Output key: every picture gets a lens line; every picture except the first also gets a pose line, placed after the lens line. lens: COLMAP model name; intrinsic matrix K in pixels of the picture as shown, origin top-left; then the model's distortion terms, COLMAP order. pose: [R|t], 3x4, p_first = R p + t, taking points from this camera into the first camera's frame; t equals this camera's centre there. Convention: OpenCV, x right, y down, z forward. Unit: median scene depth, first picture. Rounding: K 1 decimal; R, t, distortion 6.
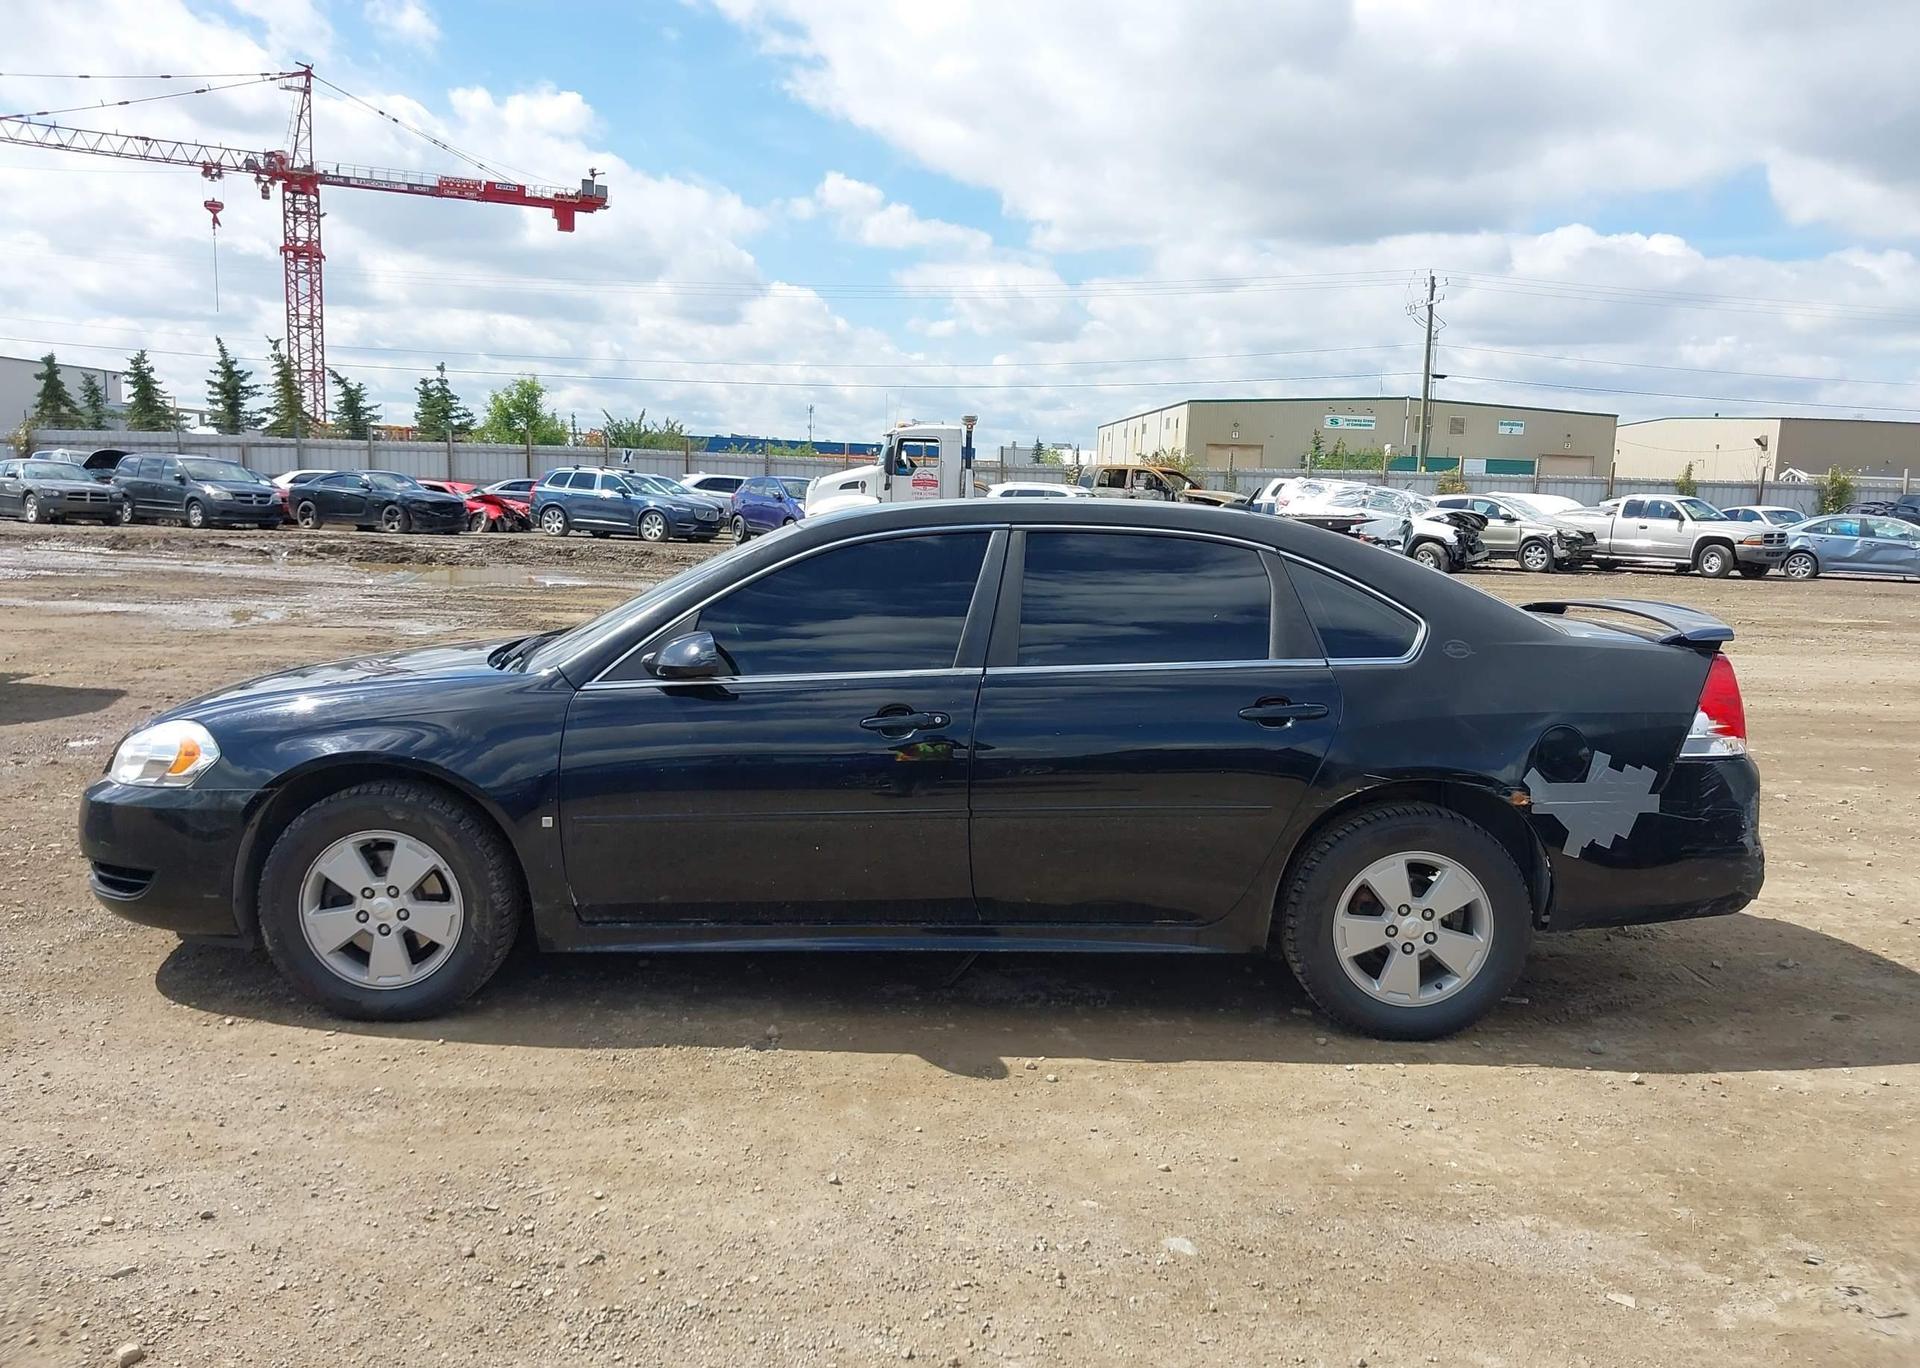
lens RADIAL K [[1545.6, 0, 987.2], [0, 1545.6, 685.5], [0, 0, 1]] dist [-0.000819, -0.002303]
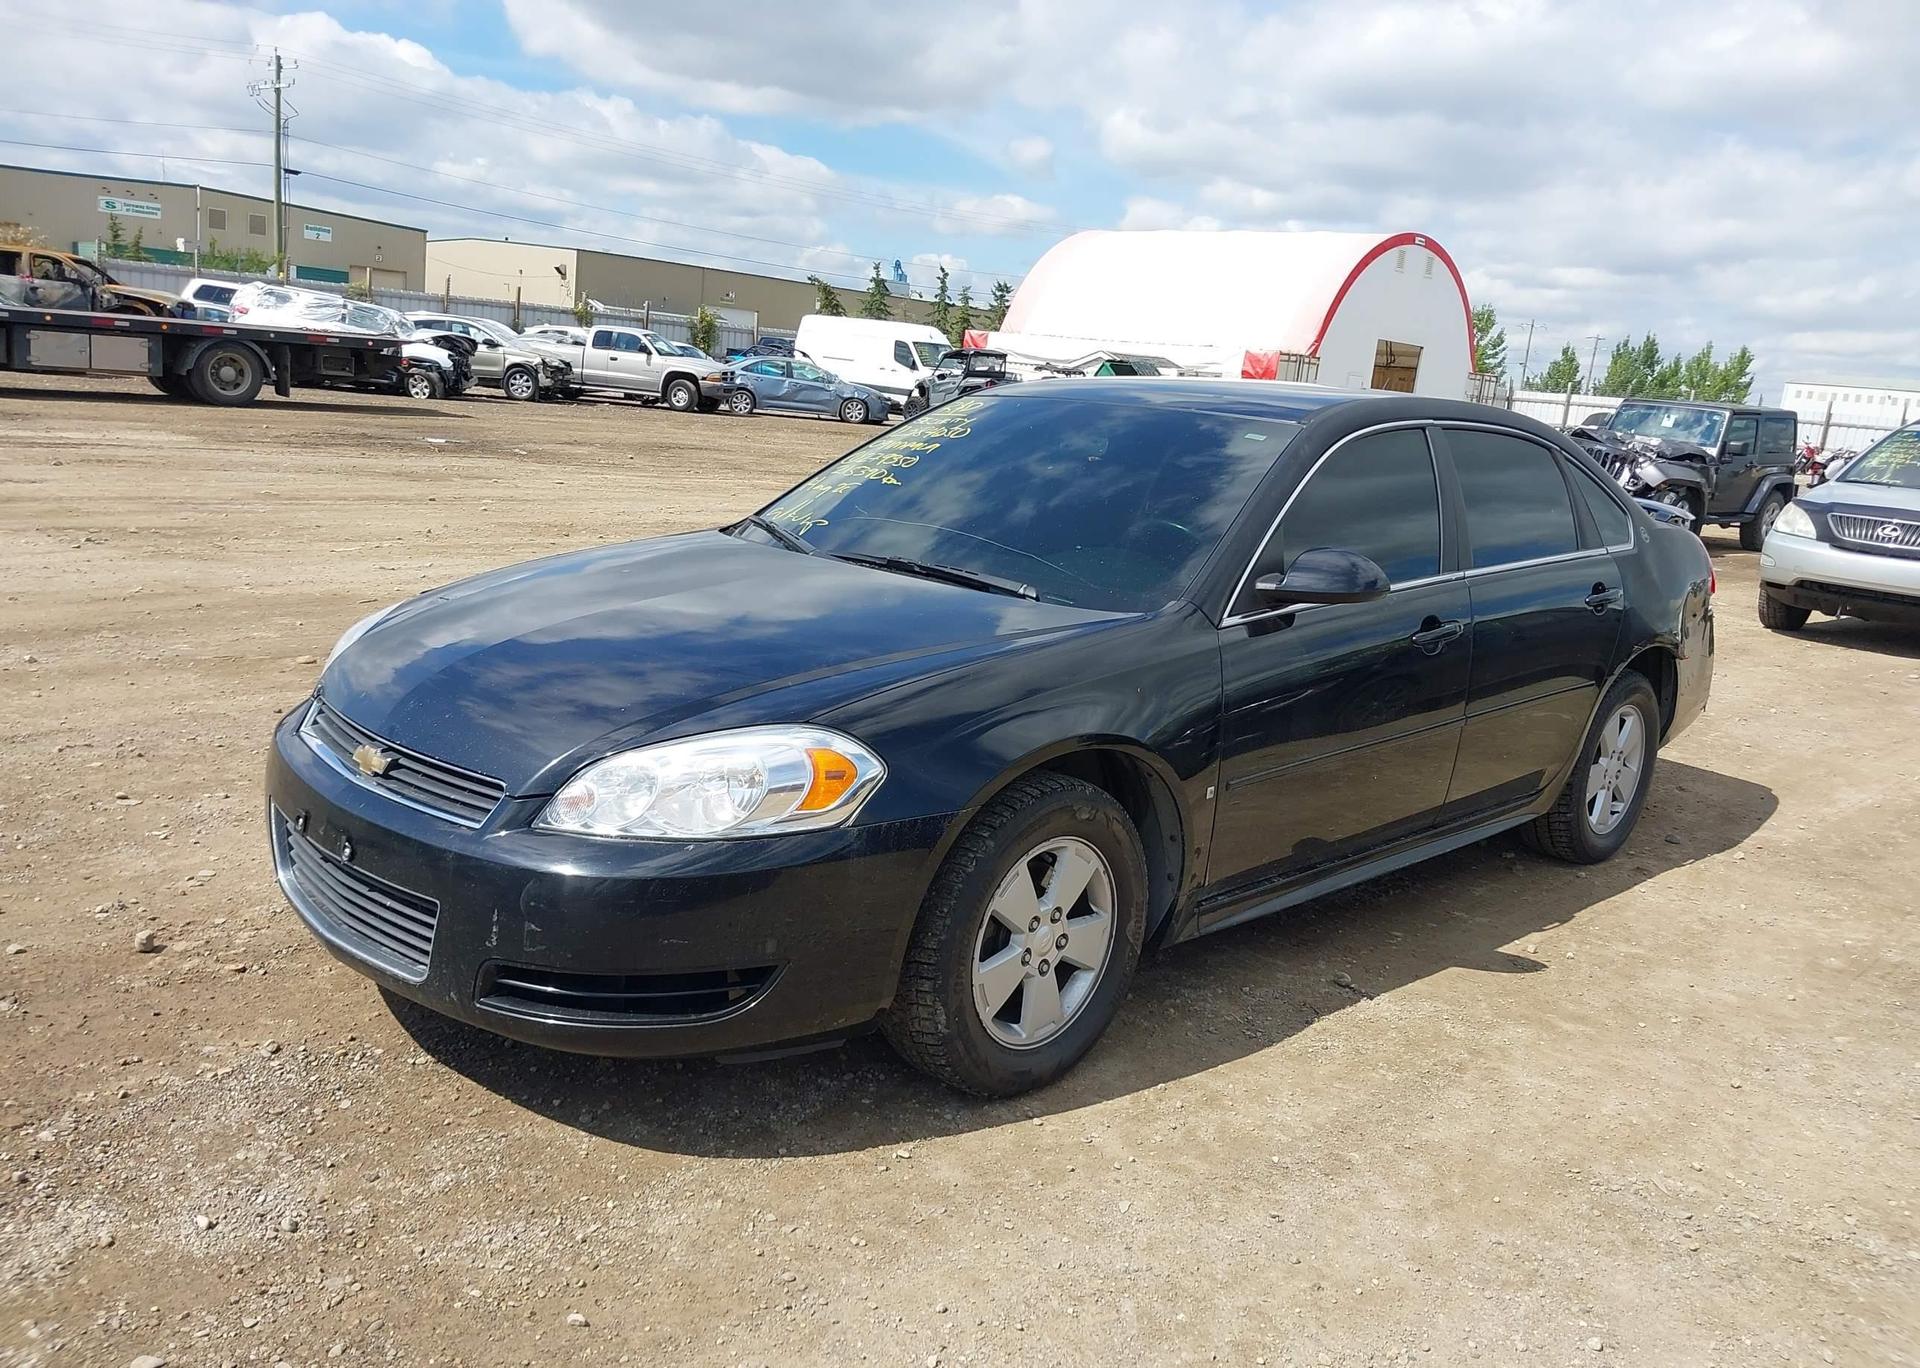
lens RADIAL K [[1544.2, 0, 1006.8], [0, 1544.2, 681.9], [0, 0, 1]] dist [0.005827, -0.004399]
pose [[0.707059, -0.102138, 0.699740, -0.134684], [0.021211, 0.992132, 0.123384, -0.010448], [-0.706837, -0.072397, 0.703662, 0.073982]]
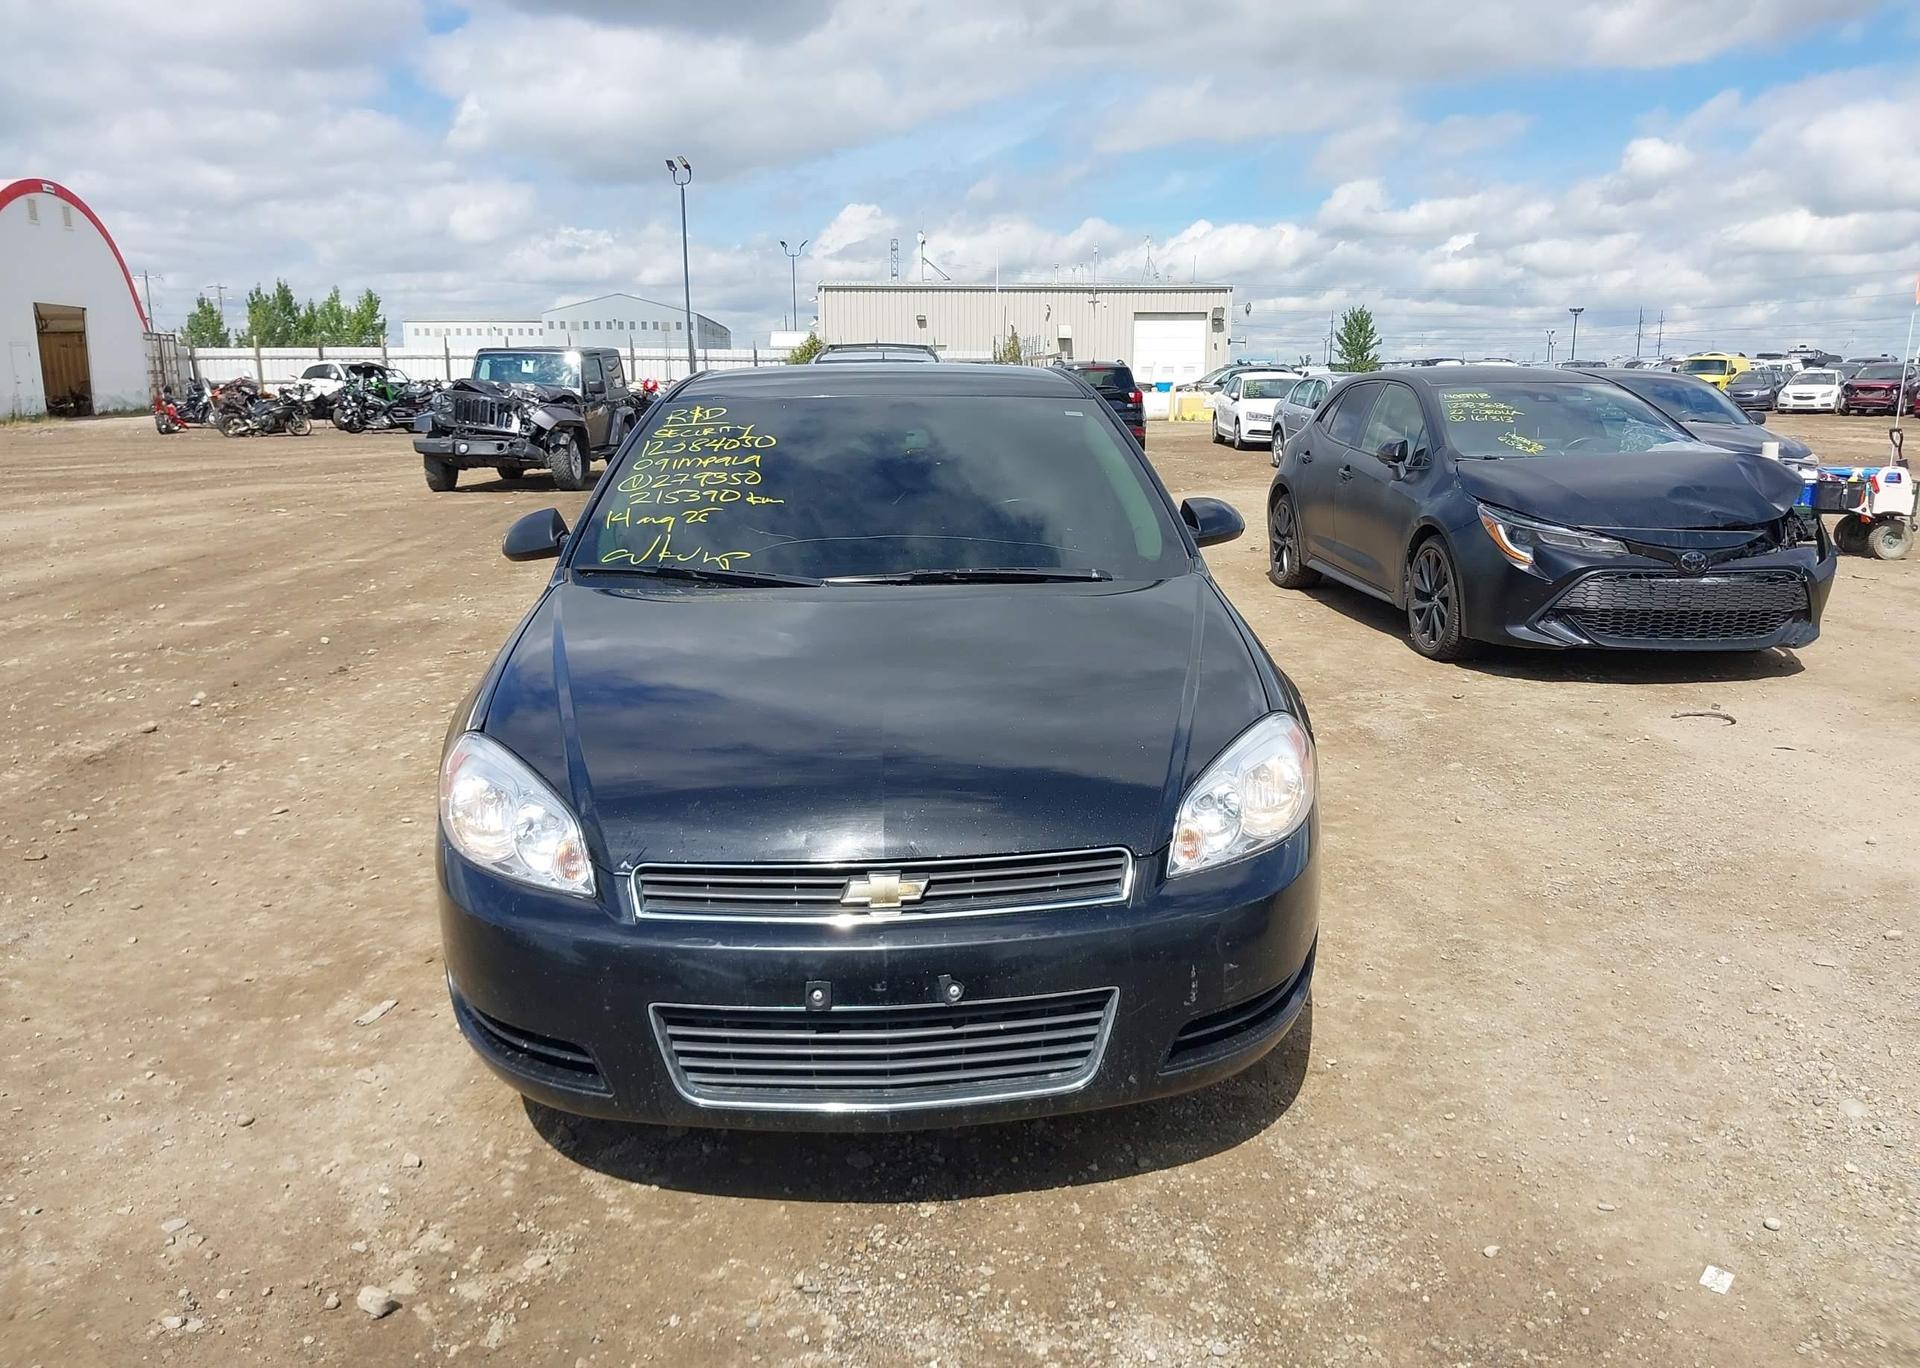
lens RADIAL K [[1527.7, 0, 996.8], [0, 1527.7, 688.0], [0, 0, 1]] dist [0.008426, 0.008661]
pose [[-0.054656, -0.223191, 0.973241, -0.175282], [0.130228, 0.964779, 0.228564, -0.023583], [-0.989976, 0.139236, -0.023665, 0.170881]]
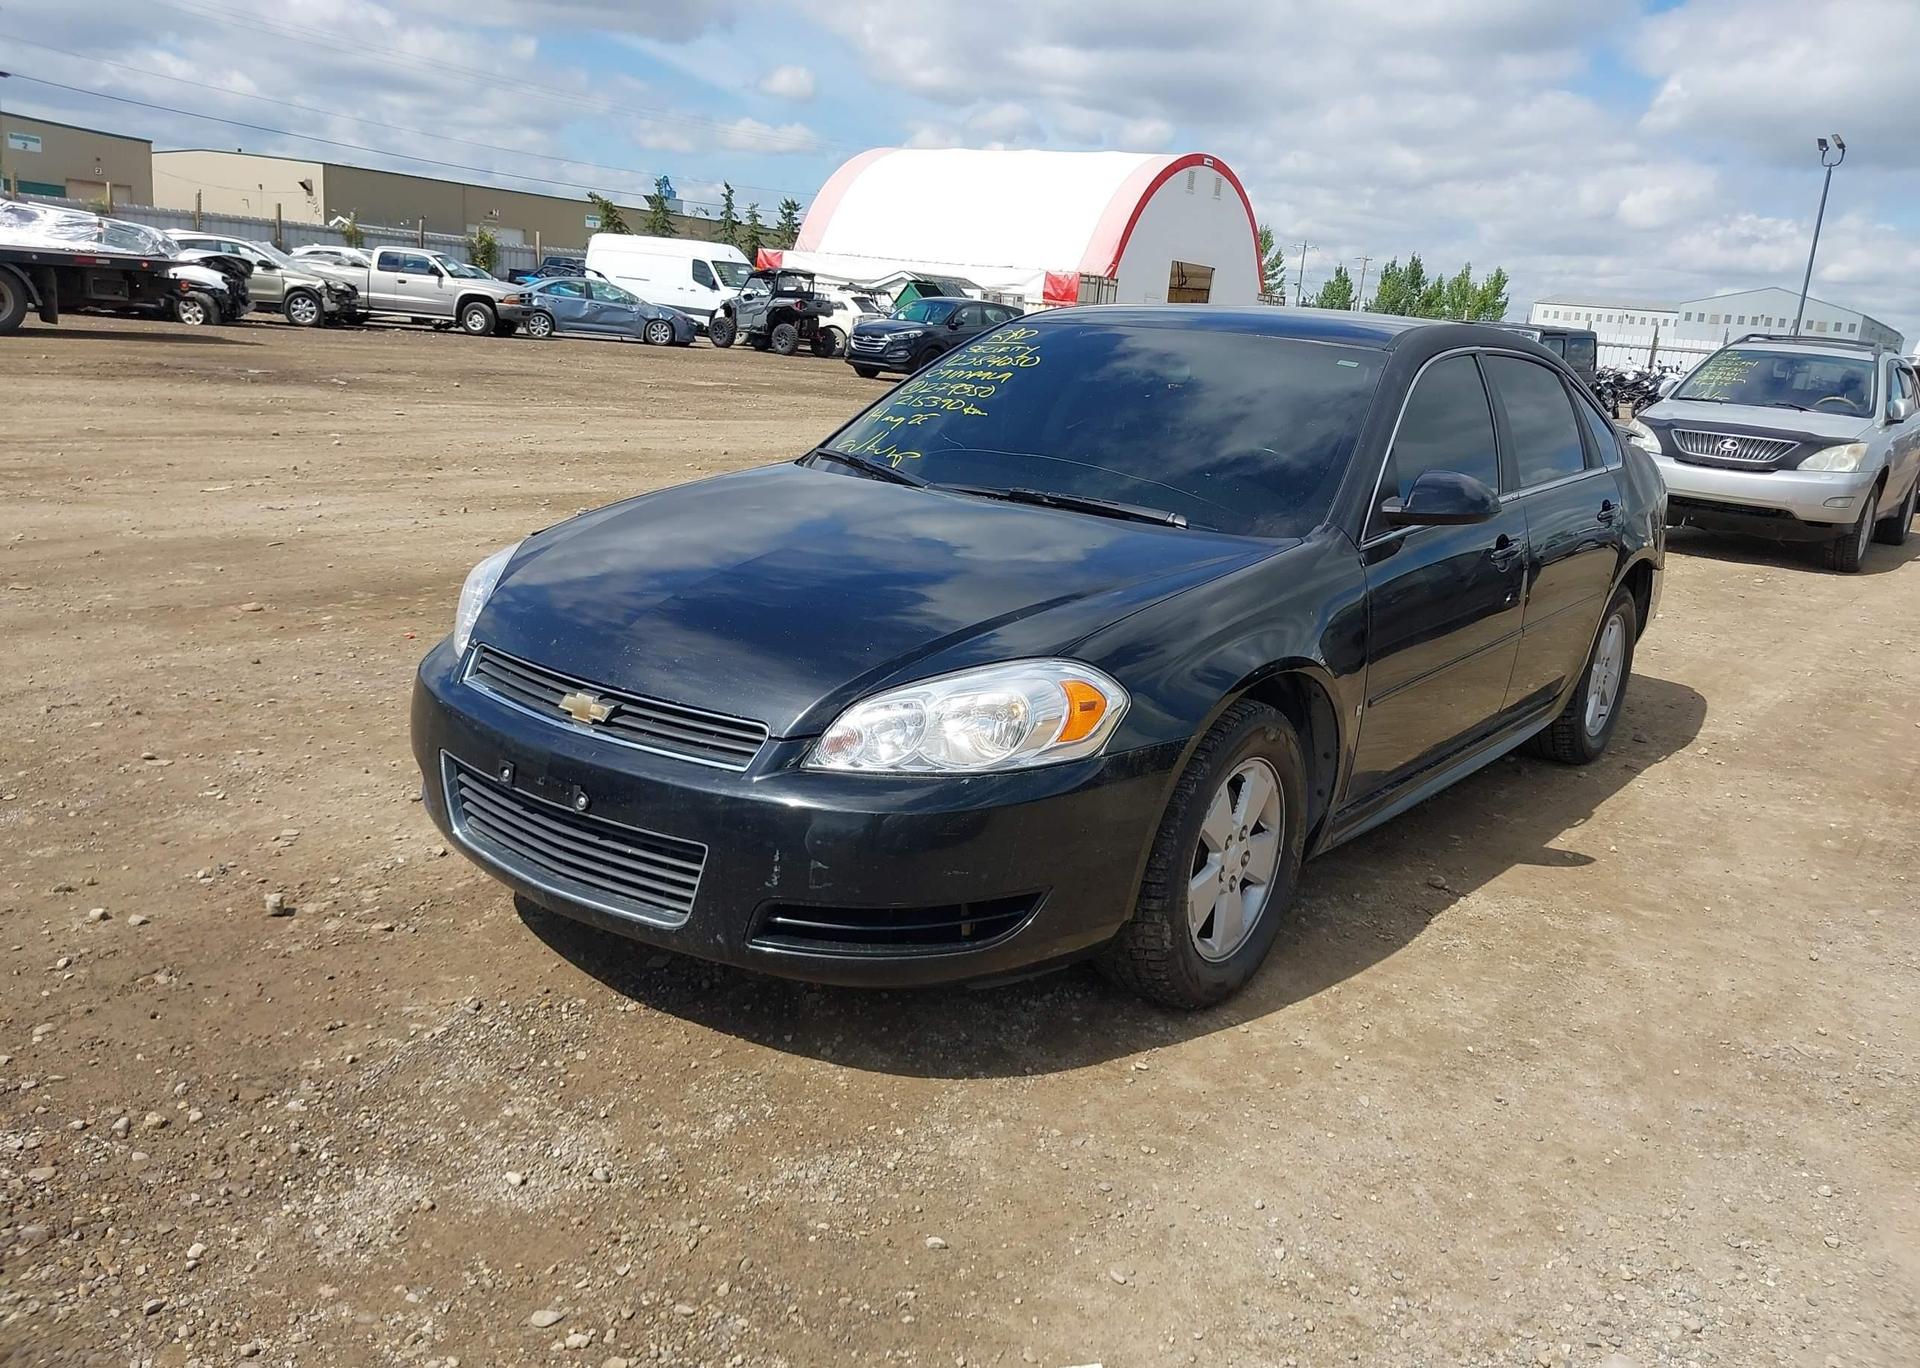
lens RADIAL K [[1545.6, 0, 987.2], [0, 1545.6, 685.5], [0, 0, 1]] dist [-0.000819, -0.002303]
pose [[0.606926, -0.160451, 0.778393, -0.155675], [0.032787, 0.983630, 0.177192, -0.011915], [-0.794082, -0.082021, 0.602252, 0.094747]]
